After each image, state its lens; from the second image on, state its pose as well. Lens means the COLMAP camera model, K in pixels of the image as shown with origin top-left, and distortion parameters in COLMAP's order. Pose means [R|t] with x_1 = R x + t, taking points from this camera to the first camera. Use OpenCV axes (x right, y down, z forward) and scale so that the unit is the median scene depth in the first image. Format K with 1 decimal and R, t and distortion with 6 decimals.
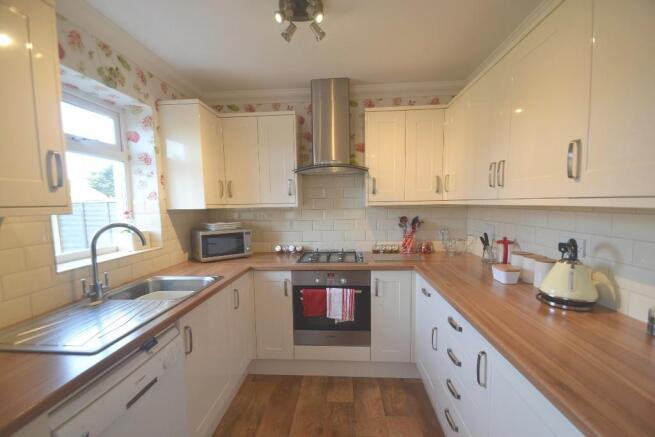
lens RADIAL K [[290.7, 0, 326.0], [0, 290.7, 232.5], [0, 0, 1]] dist [0.002458, -0.000451]
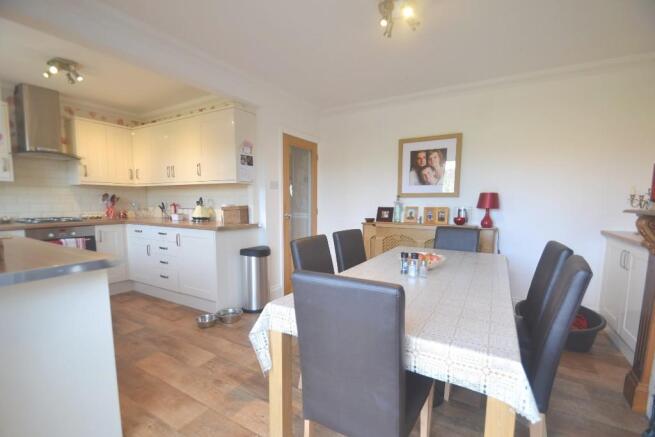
lens RADIAL K [[290.7, 0, 326.0], [0, 290.7, 232.5], [0, 0, 1]] dist [0.002458, -0.000451]
pose [[0.448023, -0.082321, 0.890224, -0.669116], [0.084394, 0.995199, 0.049556, 0.192380], [-0.890030, 0.052927, 0.452819, -0.782995]]
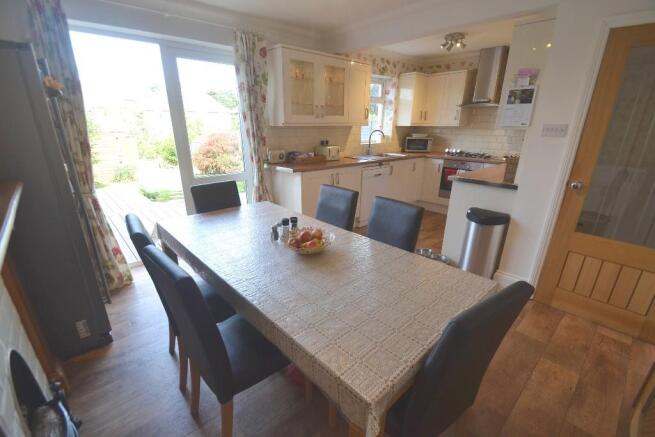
lens RADIAL K [[290.7, 0, 326.0], [0, 290.7, 232.5], [0, 0, 1]] dist [0.002458, -0.000451]
pose [[0.716553, 0.265839, -0.644889, 0.739834], [-0.089703, 0.951971, 0.292755, 0.097378], [0.691741, -0.151926, 0.705984, -1.088865]]
